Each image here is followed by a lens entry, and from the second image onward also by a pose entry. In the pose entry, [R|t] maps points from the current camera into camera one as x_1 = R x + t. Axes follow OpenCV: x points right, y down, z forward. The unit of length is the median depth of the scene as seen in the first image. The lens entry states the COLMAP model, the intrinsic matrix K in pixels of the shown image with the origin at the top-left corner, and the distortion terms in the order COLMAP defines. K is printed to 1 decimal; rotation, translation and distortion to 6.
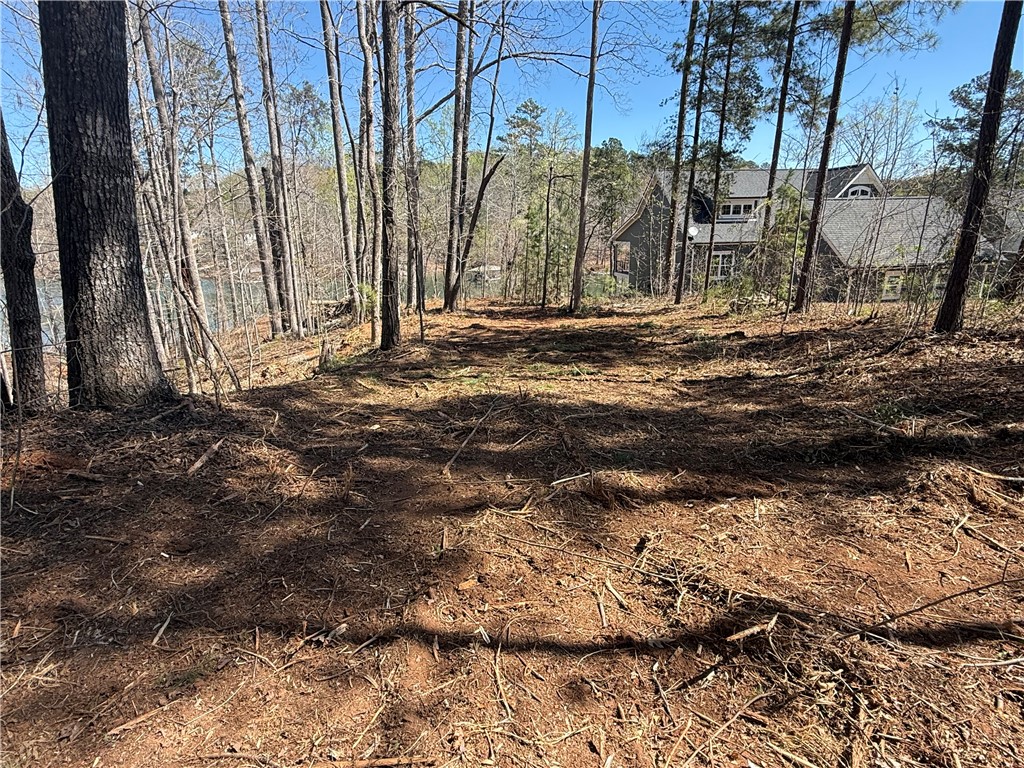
lens RADIAL K [[538.5, 0, 506.7], [0, 538.5, 382.5], [0, 0, 1]] dist [0.001925, 0.000109]
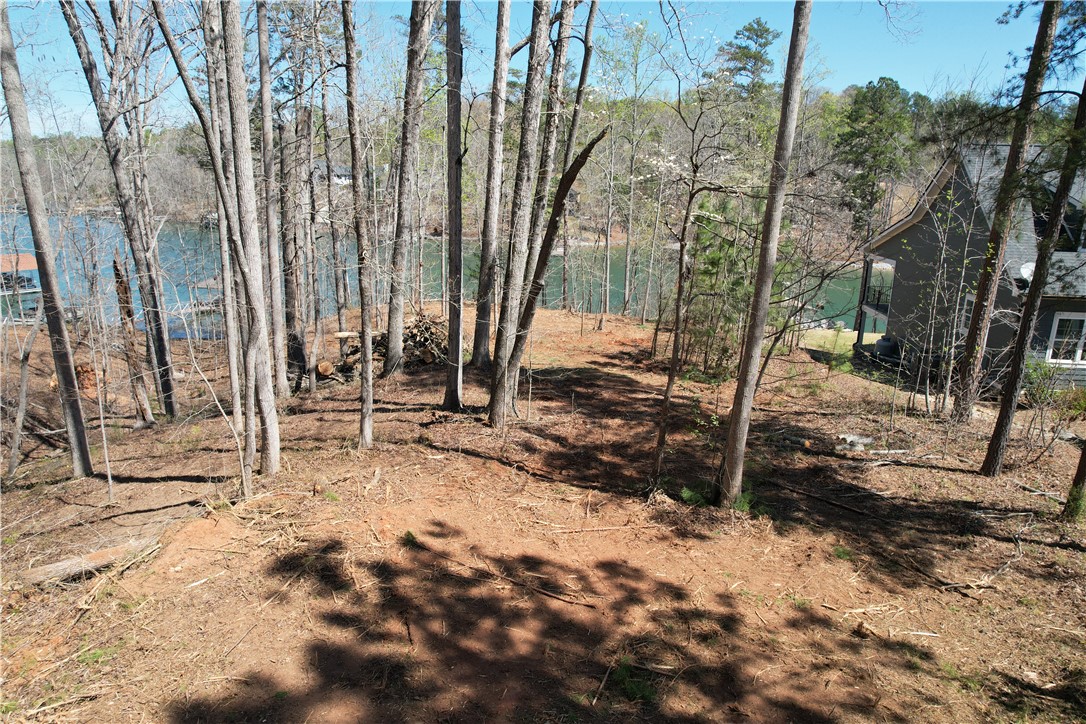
lens RADIAL K [[685.1, 0, 546.4], [0, 685.1, 366.5], [0, 0, 1]] dist [-0.030086, 0.003837]
pose [[0.966531, 0.105446, -0.233879, 0.094864], [-0.109182, 0.994017, -0.003047, -0.195976], [0.232159, 0.028480, 0.972261, 0.397700]]
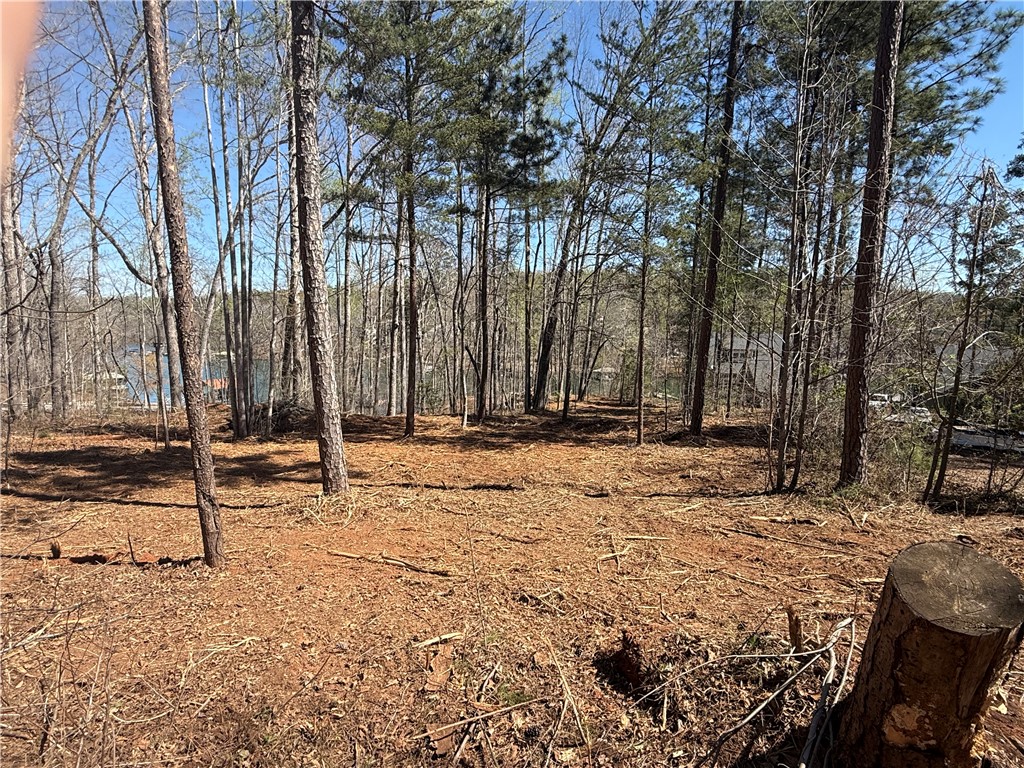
lens RADIAL K [[538.5, 0, 512.1], [0, 538.5, 383.8], [0, 0, 1]] dist [0.001925, 0.000109]
pose [[0.975488, 0.055709, -0.212885, 0.092738], [-0.090607, 0.983295, -0.157866, 0.180060], [0.200534, 0.173285, 0.964240, -1.260286]]
